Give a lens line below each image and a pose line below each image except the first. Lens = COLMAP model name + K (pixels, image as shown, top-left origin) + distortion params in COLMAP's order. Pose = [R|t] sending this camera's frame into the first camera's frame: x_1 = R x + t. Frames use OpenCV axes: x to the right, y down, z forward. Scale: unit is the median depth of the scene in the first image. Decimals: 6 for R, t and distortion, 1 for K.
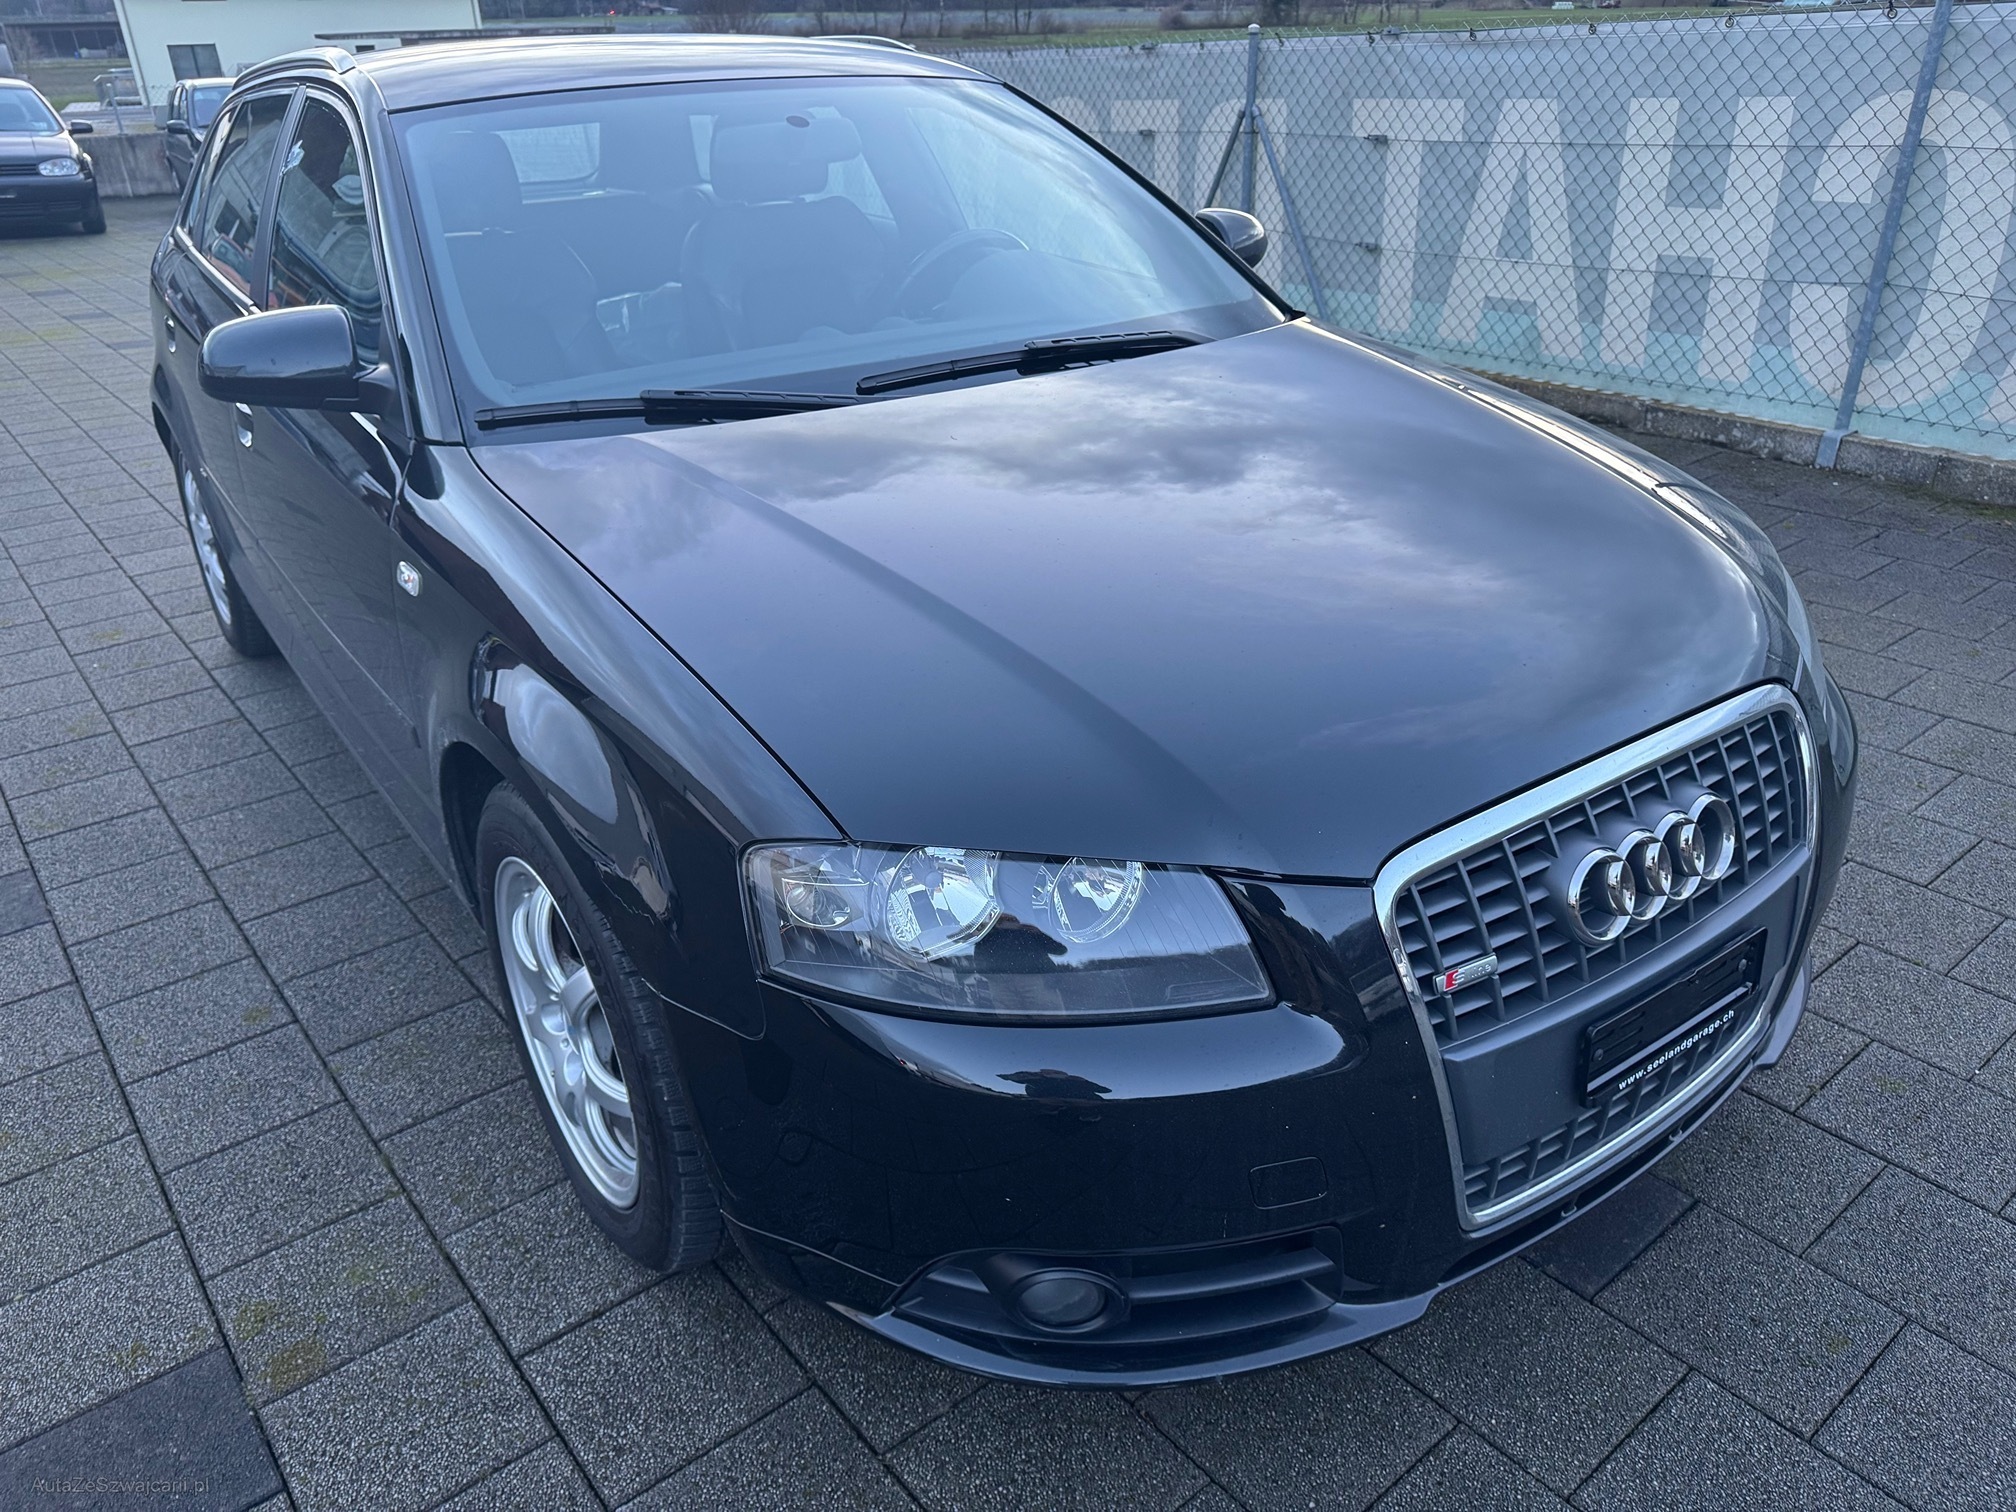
lens RADIAL K [[1439.2, 0, 1008.0], [0, 1439.2, 756.0], [0, 0, 1]] dist [-0.003616, -0.011173]
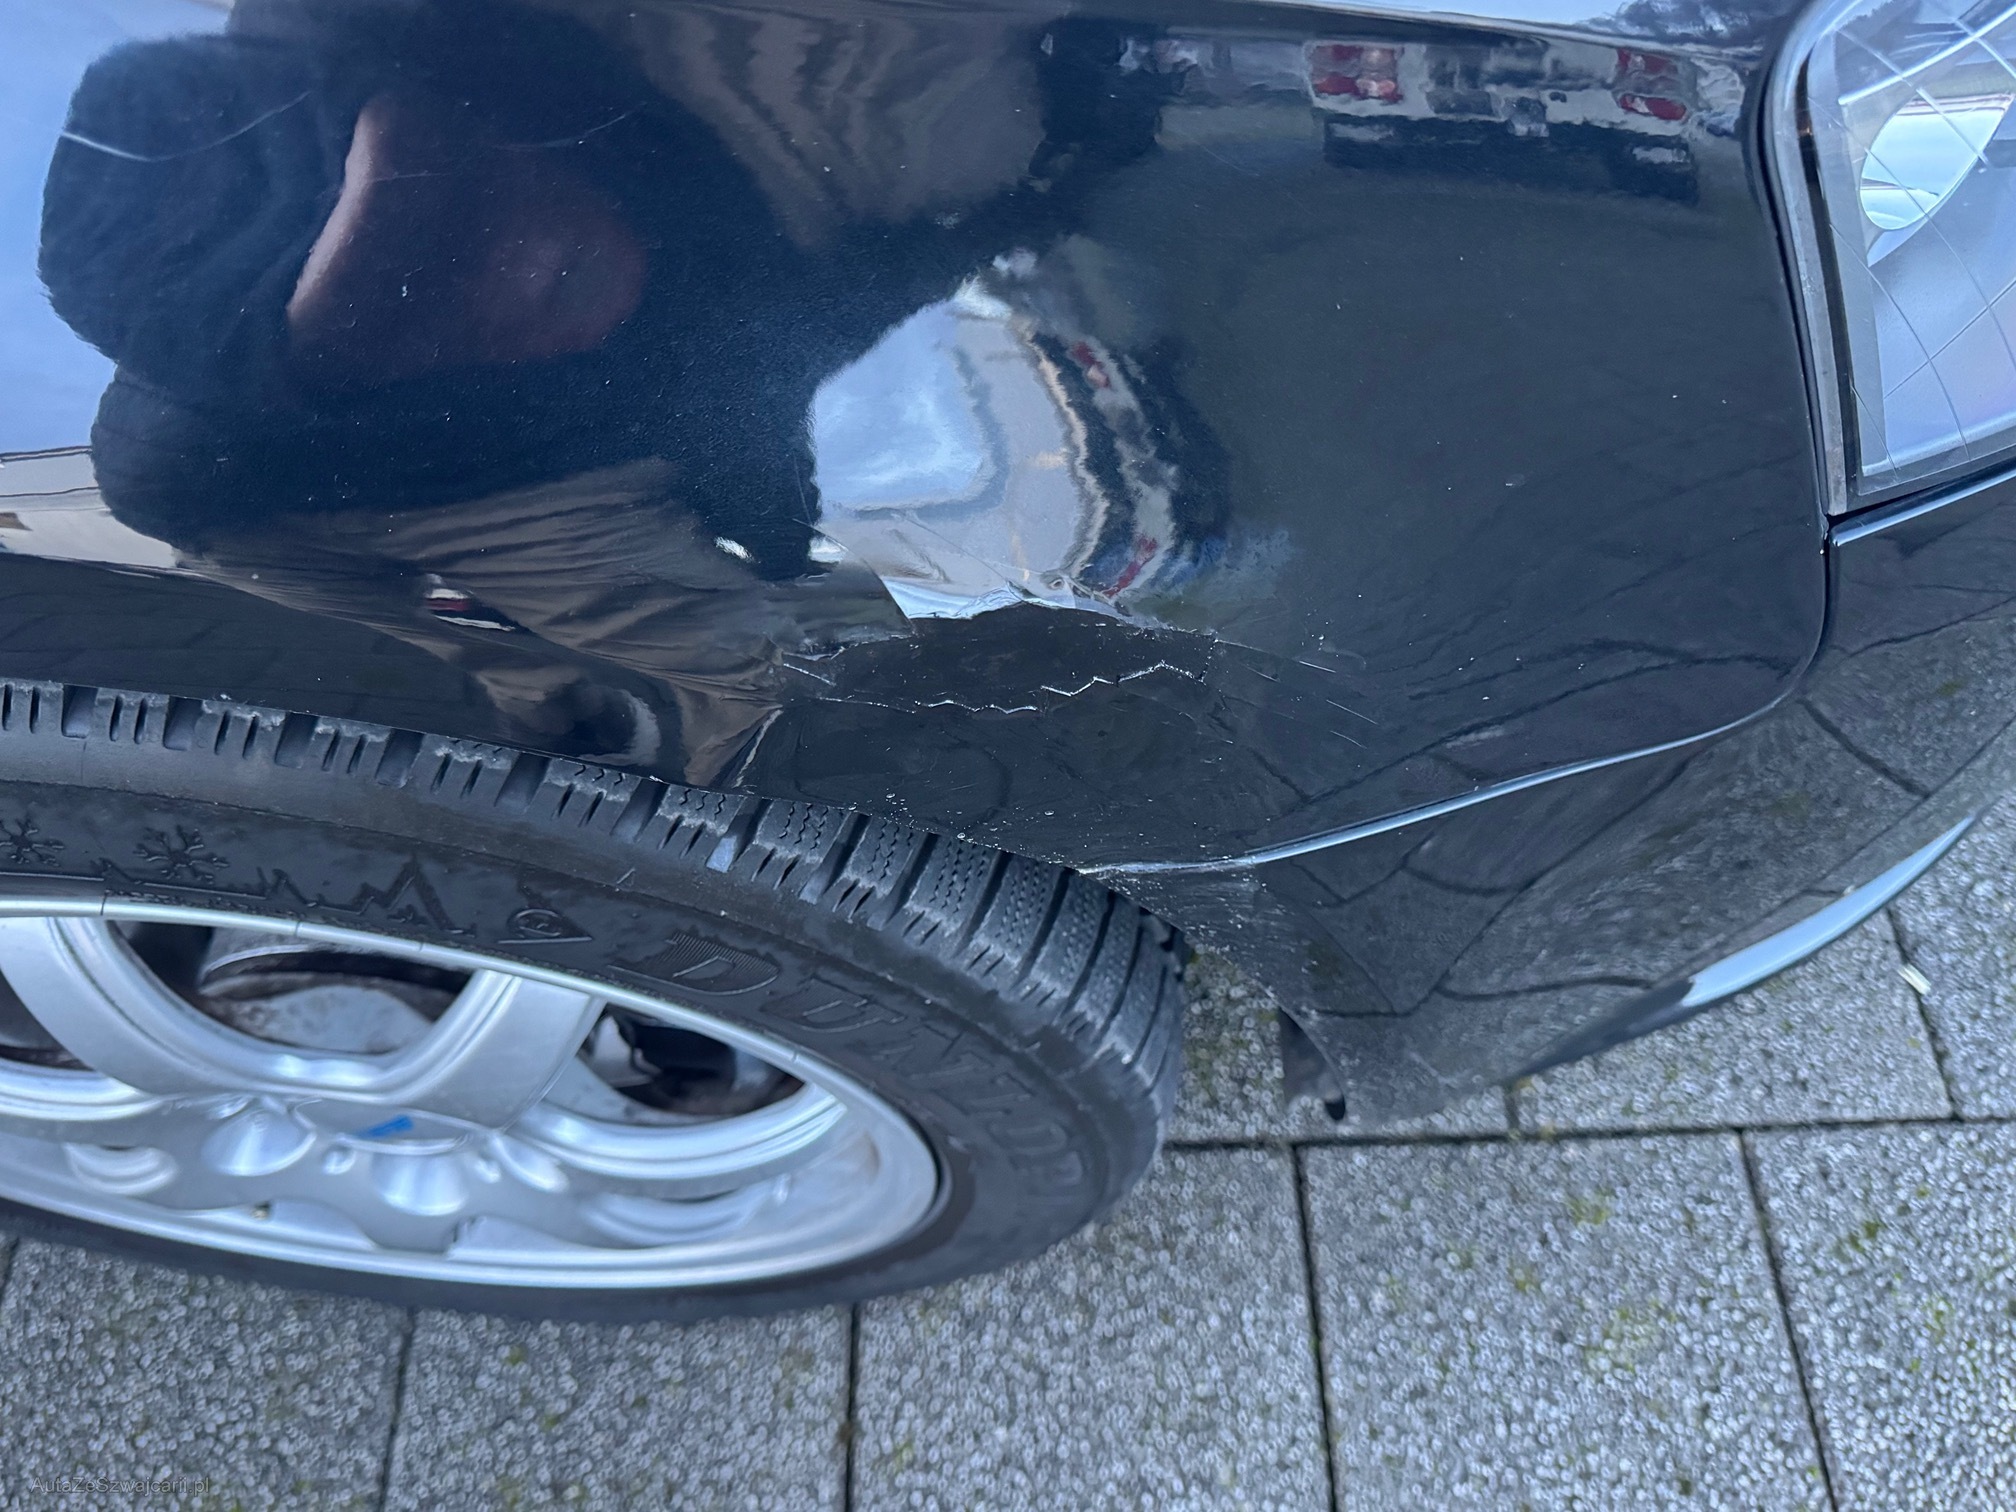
lens RADIAL K [[1499.1, 0, 1008.0], [0, 1499.1, 756.0], [0, 0, 1]] dist [-0.017697, 0.003323]
pose [[0.618811, -0.681058, 0.391450, -0.322395], [0.382960, 0.696643, 0.606654, -0.021599], [-0.685868, -0.225494, 0.691909, 0.761907]]
